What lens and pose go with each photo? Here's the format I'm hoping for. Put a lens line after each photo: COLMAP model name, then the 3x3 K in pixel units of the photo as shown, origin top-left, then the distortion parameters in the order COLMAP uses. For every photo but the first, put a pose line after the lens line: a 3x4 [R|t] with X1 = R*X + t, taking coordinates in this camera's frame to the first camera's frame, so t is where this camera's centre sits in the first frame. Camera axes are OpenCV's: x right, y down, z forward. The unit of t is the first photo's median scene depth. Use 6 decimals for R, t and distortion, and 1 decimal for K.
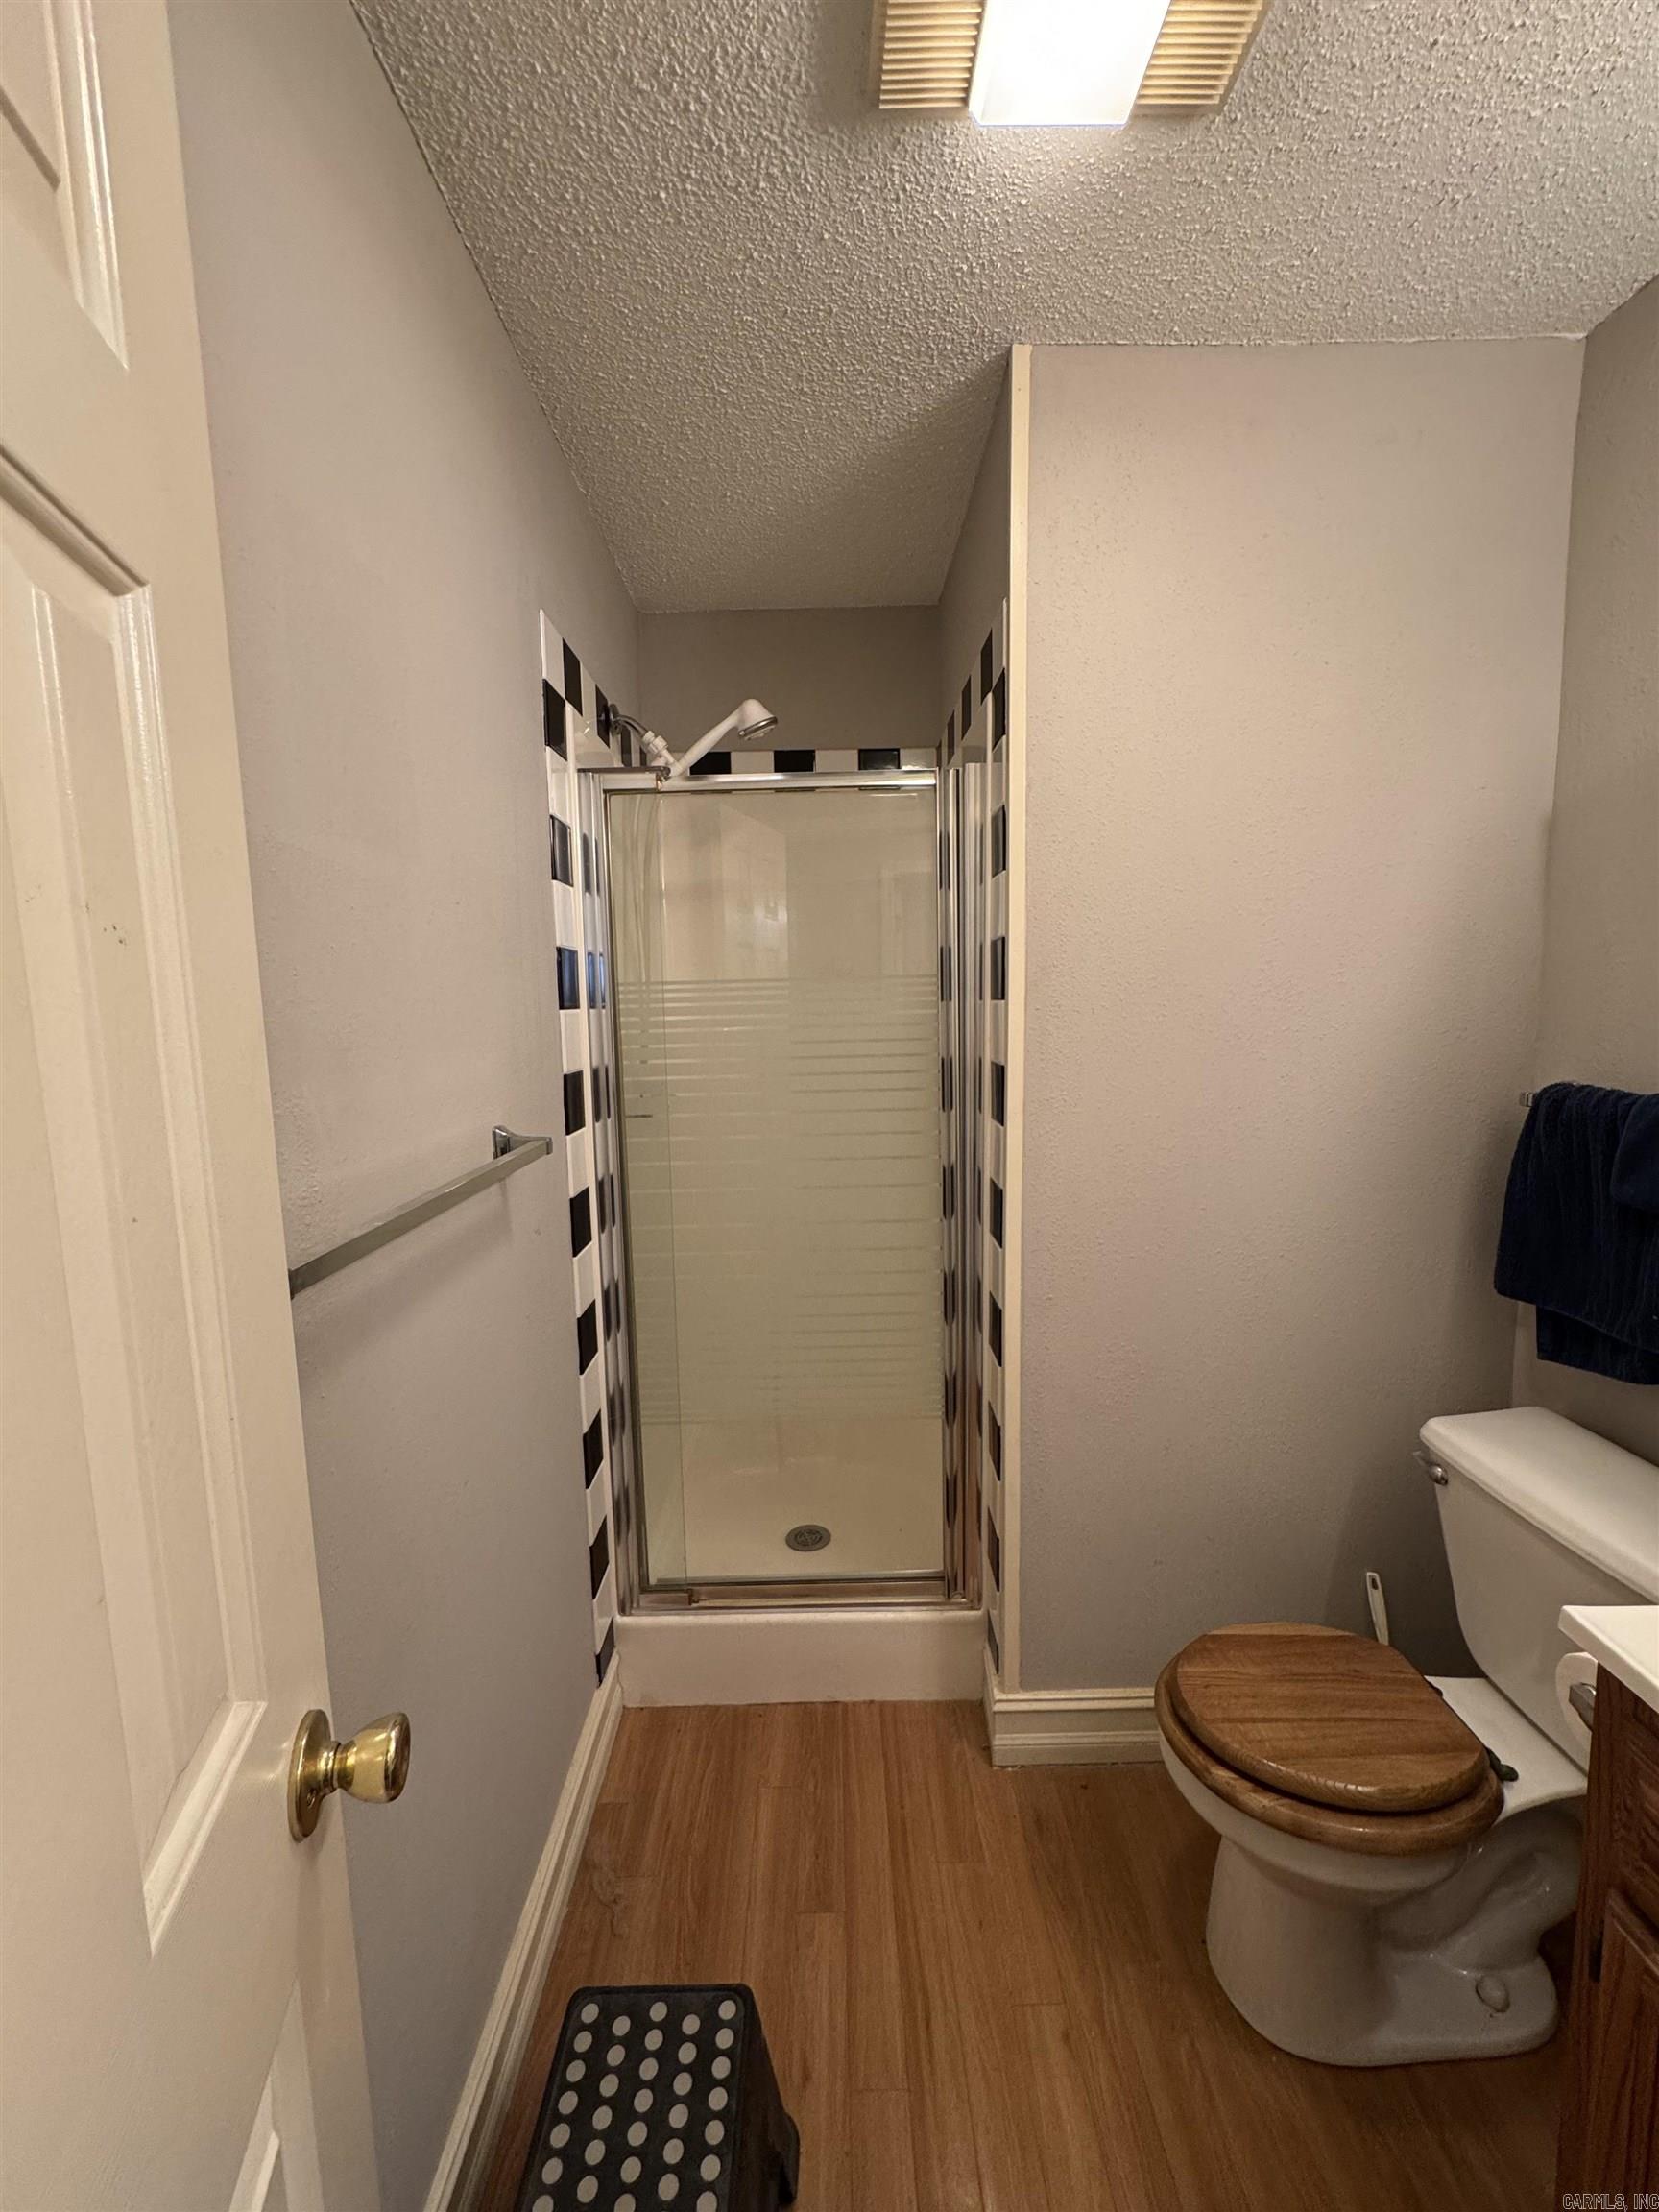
lens RADIAL K [[880.6, 0, 832.9], [0, 880.6, 1102.7], [0, 0, 1]] dist [-0.004131, 0.000420]
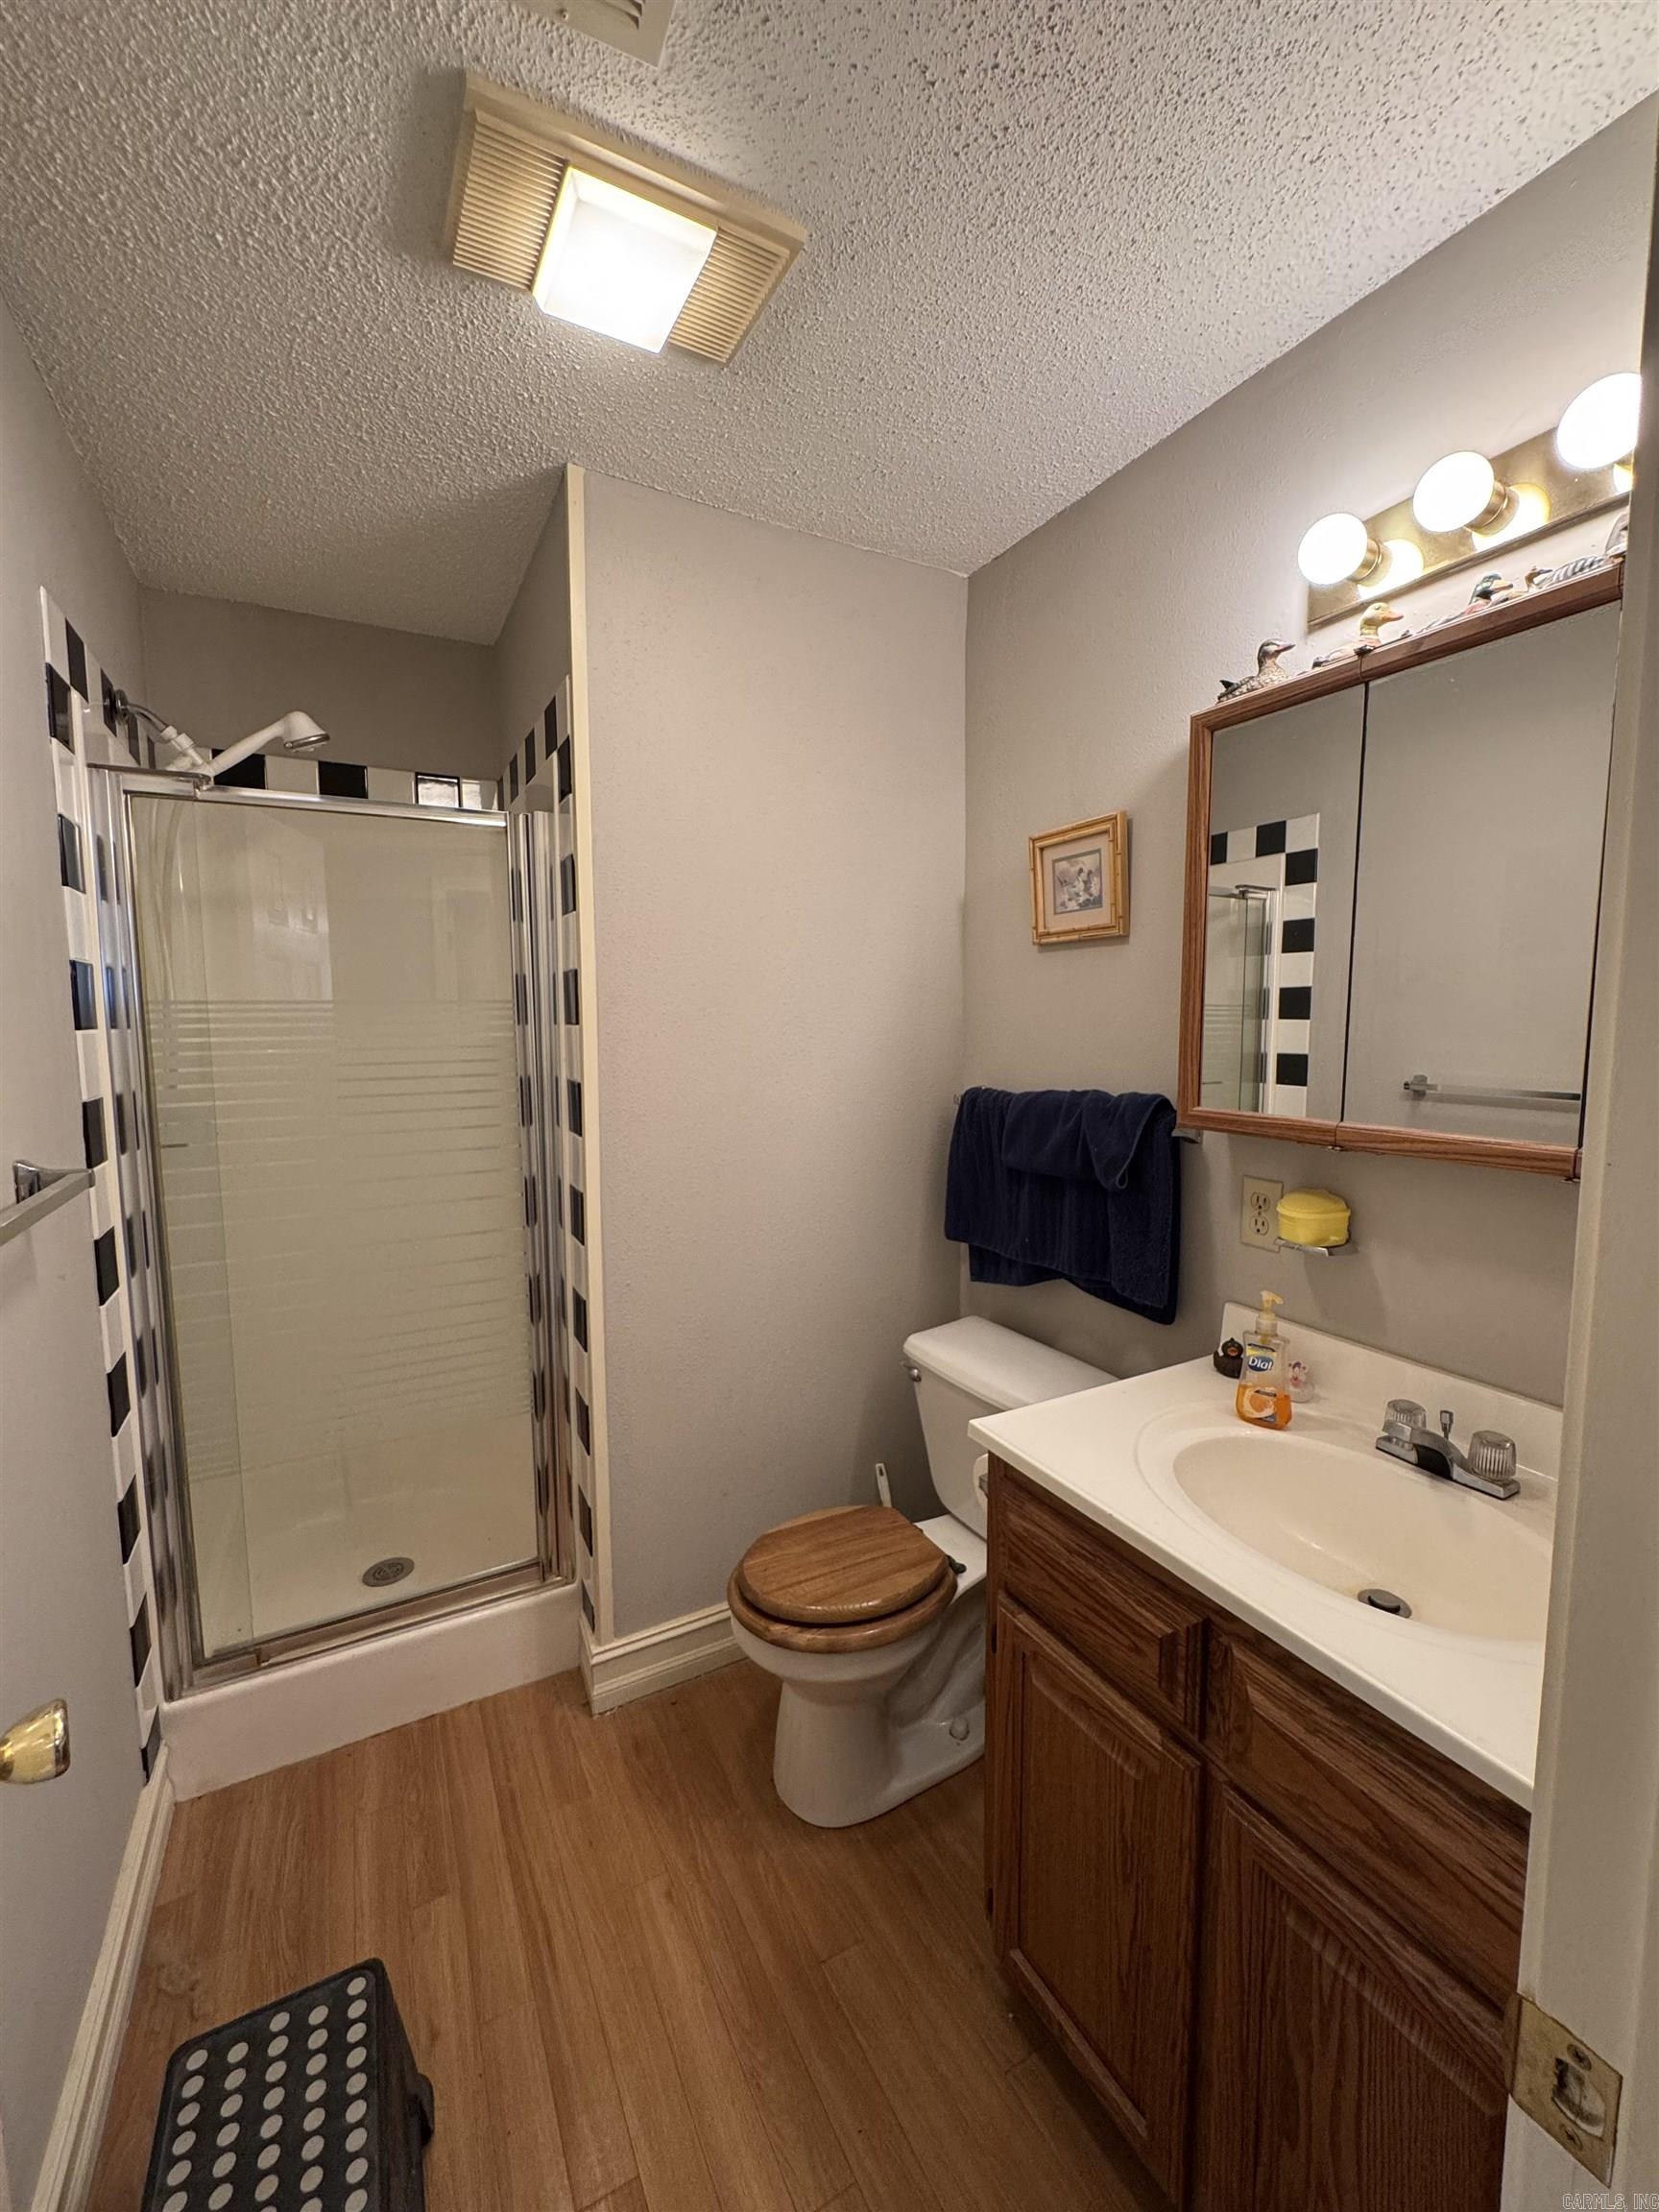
lens RADIAL K [[880.6, 0, 832.9], [0, 880.6, 1102.7], [0, 0, 1]] dist [-0.004131, 0.000420]
pose [[0.880876, -0.030127, 0.472387, -0.056848], [0.040149, 0.999132, -0.011147, 0.009387], [-0.471641, 0.028785, 0.881321, -0.154673]]
